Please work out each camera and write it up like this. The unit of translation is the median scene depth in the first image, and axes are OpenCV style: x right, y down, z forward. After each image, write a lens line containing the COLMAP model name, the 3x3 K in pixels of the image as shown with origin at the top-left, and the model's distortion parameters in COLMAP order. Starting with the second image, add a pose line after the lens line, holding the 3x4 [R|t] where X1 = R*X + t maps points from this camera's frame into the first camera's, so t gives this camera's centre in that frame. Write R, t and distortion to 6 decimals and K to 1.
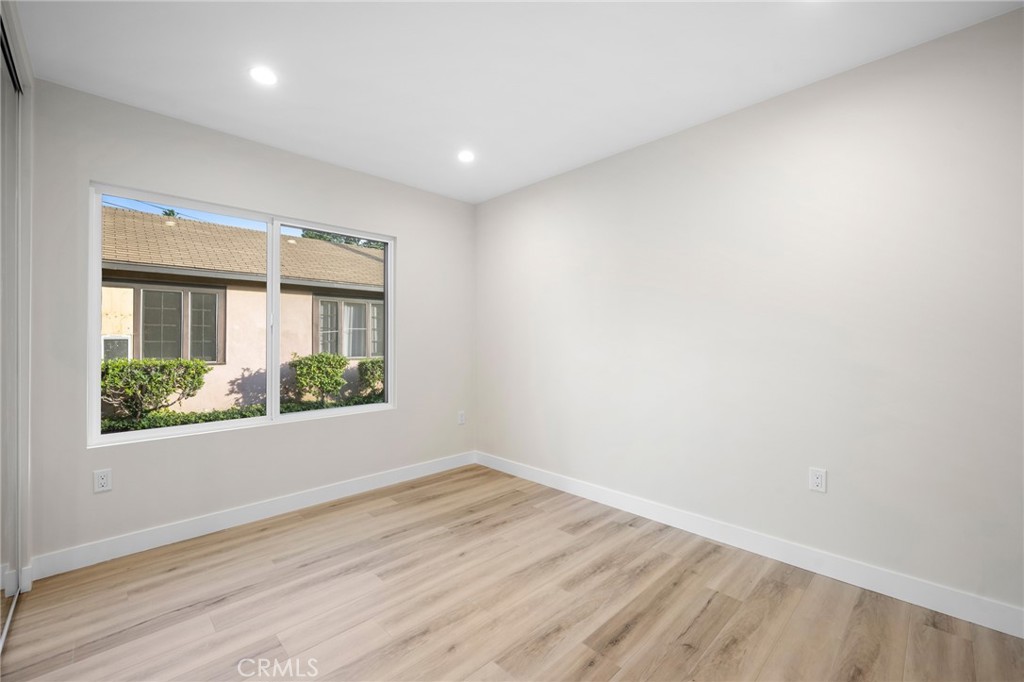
lens RADIAL K [[426.6, 0, 508.9], [0, 426.6, 340.6], [0, 0, 1]] dist [0.000413, -0.000234]
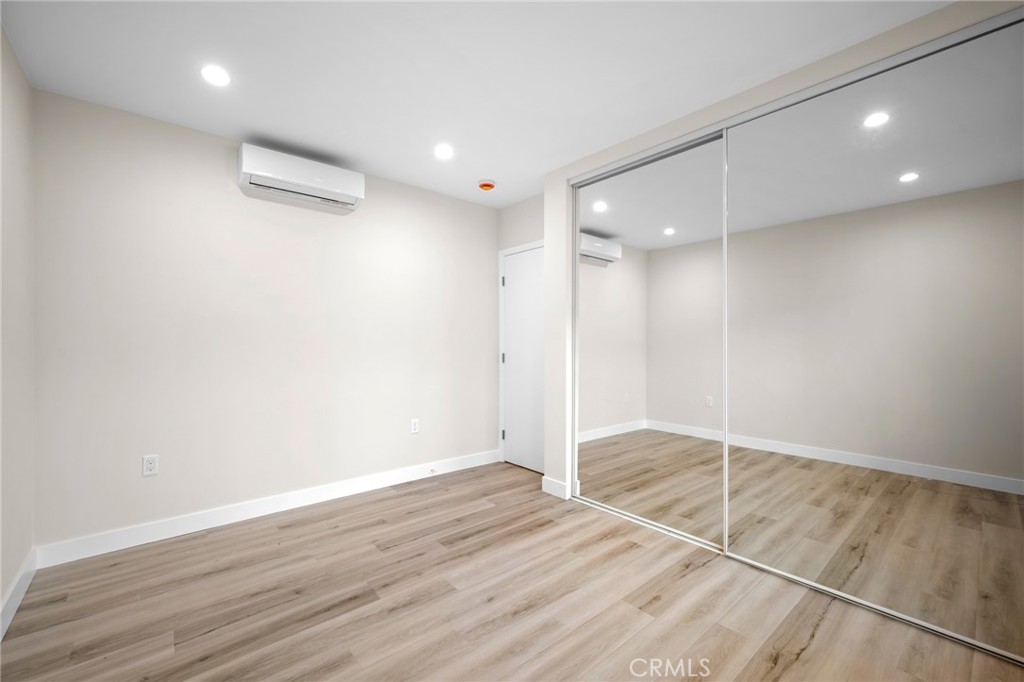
lens RADIAL K [[426.6, 0, 508.9], [0, 426.6, 340.6], [0, 0, 1]] dist [0.000413, -0.000234]
pose [[-0.997470, 0.002746, 0.071032, -0.251829], [0.002456, 0.999988, -0.004170, -0.000392], [-0.071043, -0.003985, -0.997465, 2.020325]]
